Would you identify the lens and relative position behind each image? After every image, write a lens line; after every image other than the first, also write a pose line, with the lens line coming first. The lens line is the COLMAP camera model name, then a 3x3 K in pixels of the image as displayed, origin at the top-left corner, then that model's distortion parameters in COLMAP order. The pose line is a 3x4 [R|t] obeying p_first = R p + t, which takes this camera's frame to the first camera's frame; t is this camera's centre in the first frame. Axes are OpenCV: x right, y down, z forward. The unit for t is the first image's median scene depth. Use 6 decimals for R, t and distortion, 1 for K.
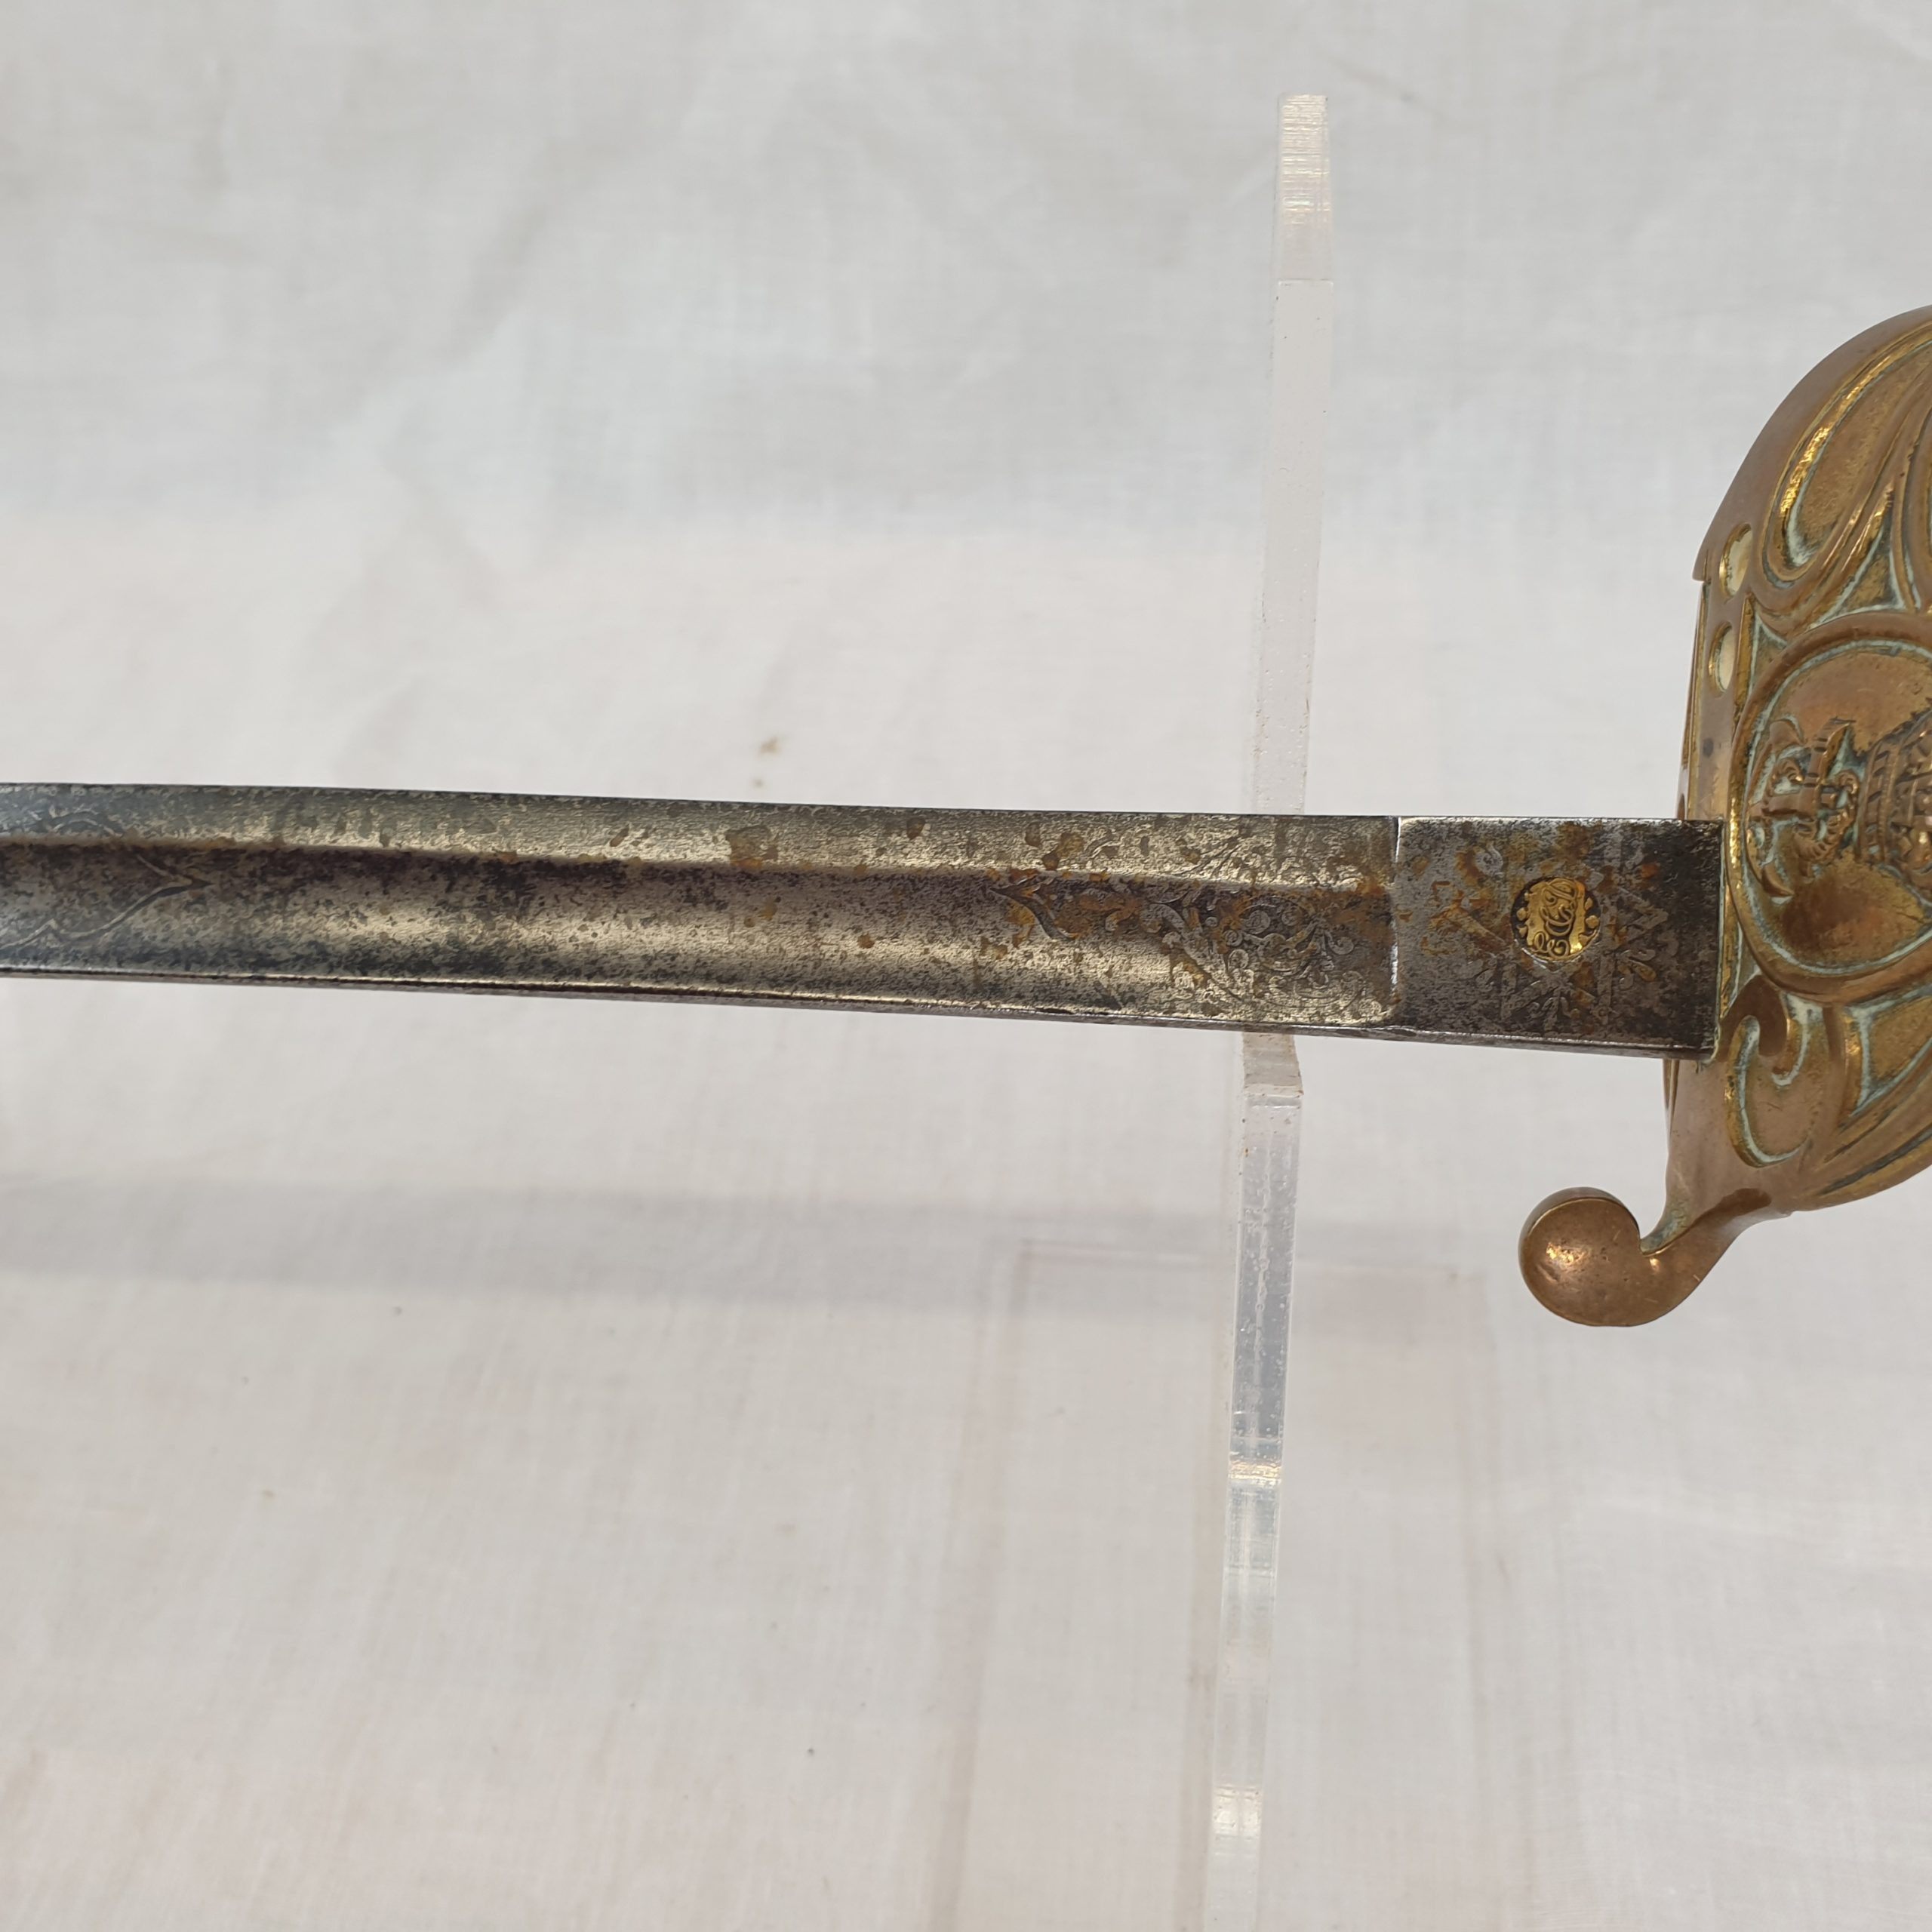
lens RADIAL K [[2116.4, 0, 966.0], [0, 2116.4, 966.0], [0, 0, 1]] dist [0.120714, -0.292822]
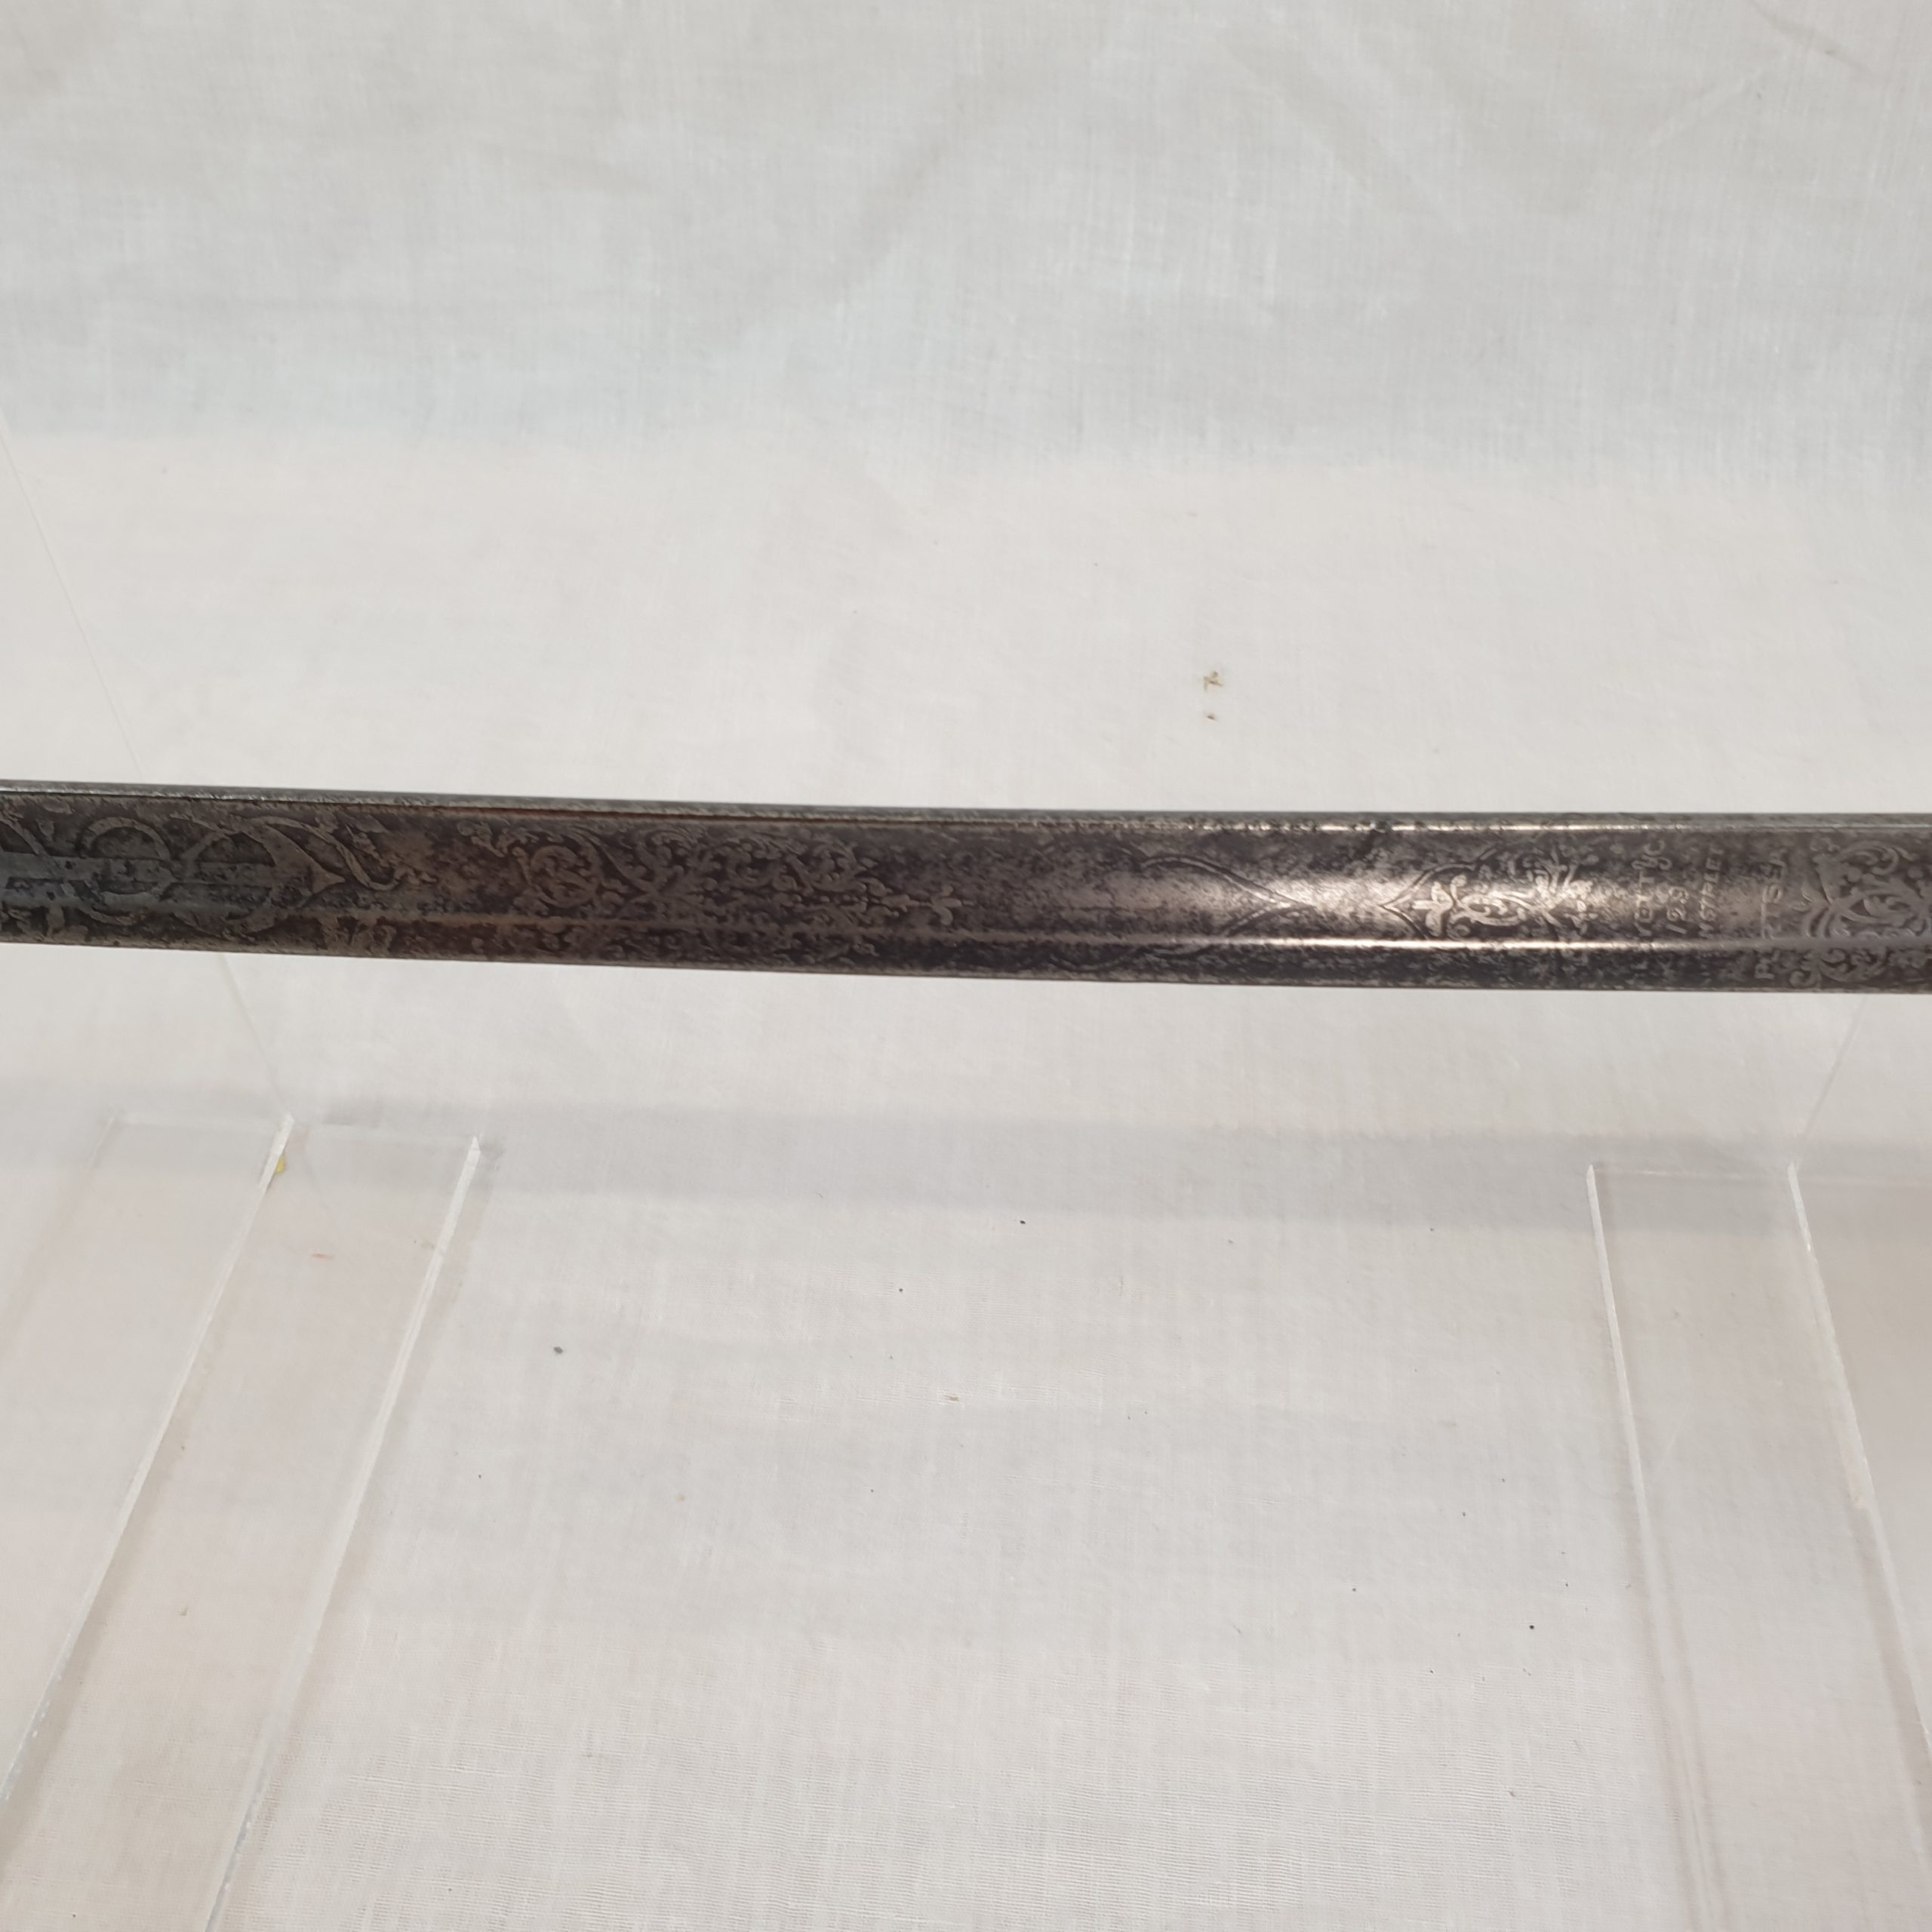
lens RADIAL K [[2102.4, 0, 966.0], [0, 2102.4, 966.0], [0, 0, 1]] dist [0.148645, -0.409485]
pose [[0.999117, -0.003246, 0.041889, -0.564648], [0.000860, 0.998383, 0.056835, -0.048340], [-0.042006, -0.056749, 0.997504, -0.091258]]
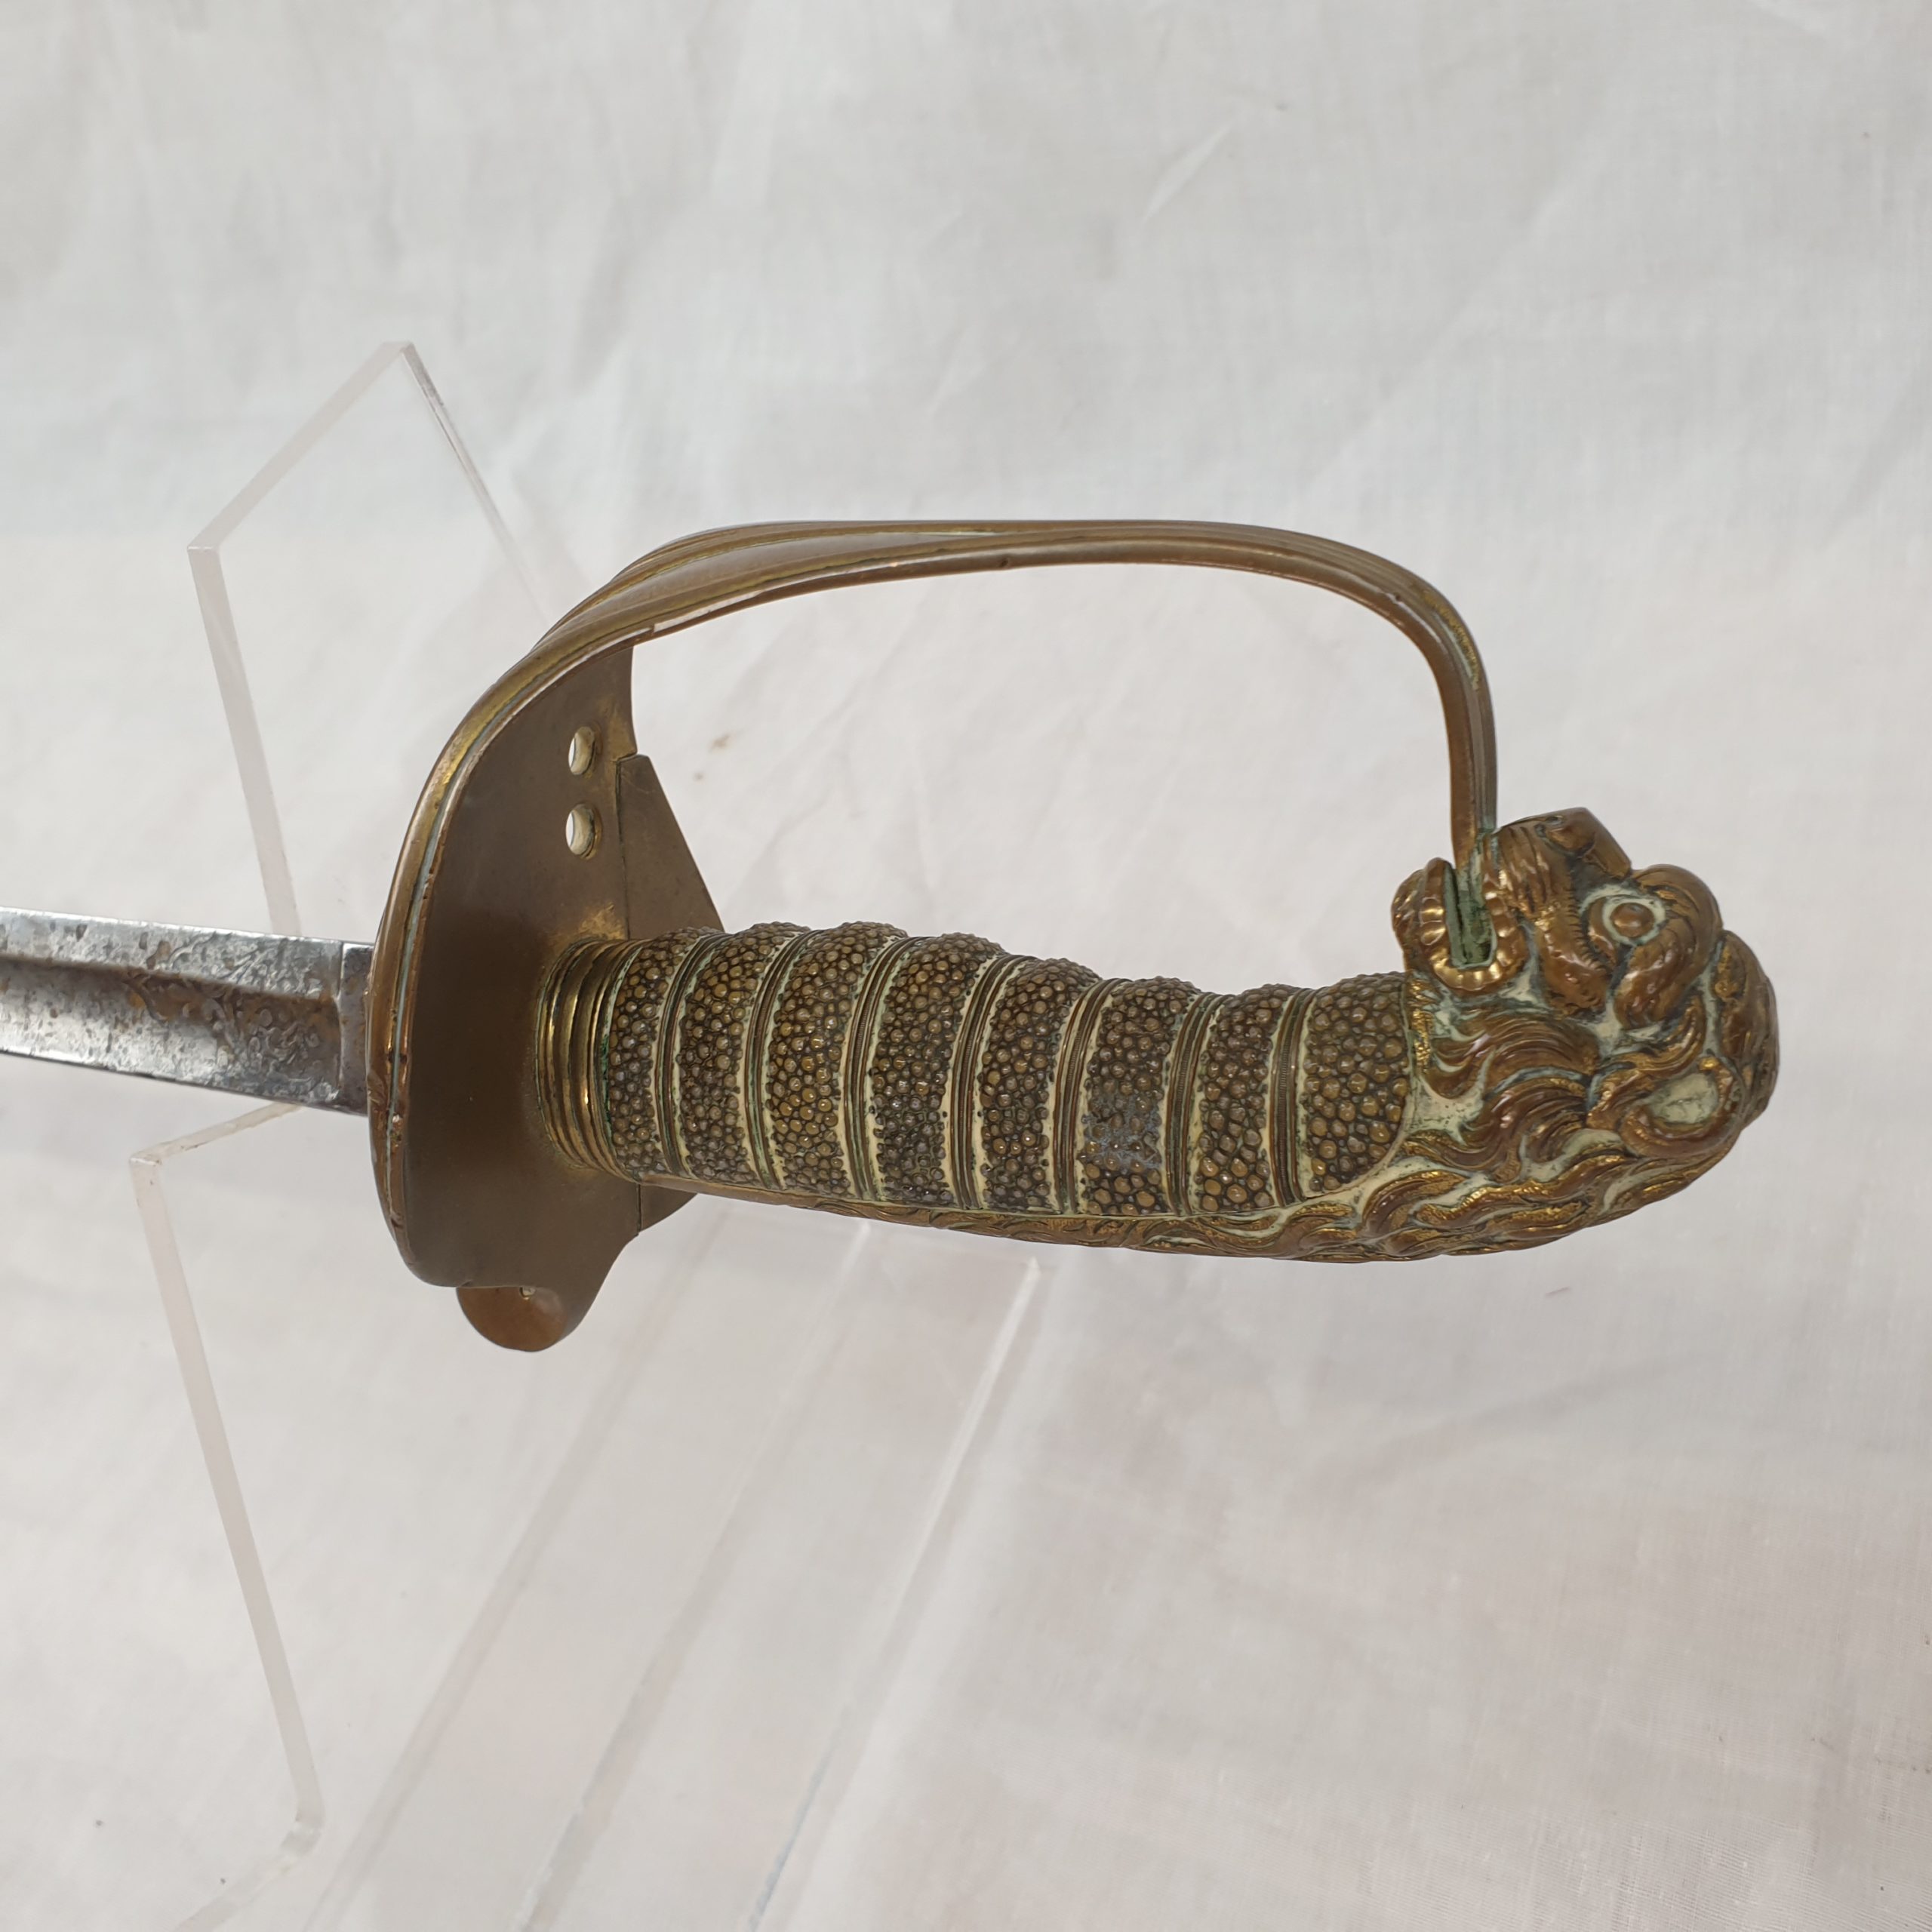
lens RADIAL K [[2136.8, 0, 963.5], [0, 2136.8, 996.9], [0, 0, 1]] dist [0.014006, -0.022449]
pose [[0.927419, 0.052360, -0.370340, 1.019538], [-0.020474, 0.995775, 0.089516, -0.159677], [0.373462, -0.075436, 0.924573, -0.051129]]
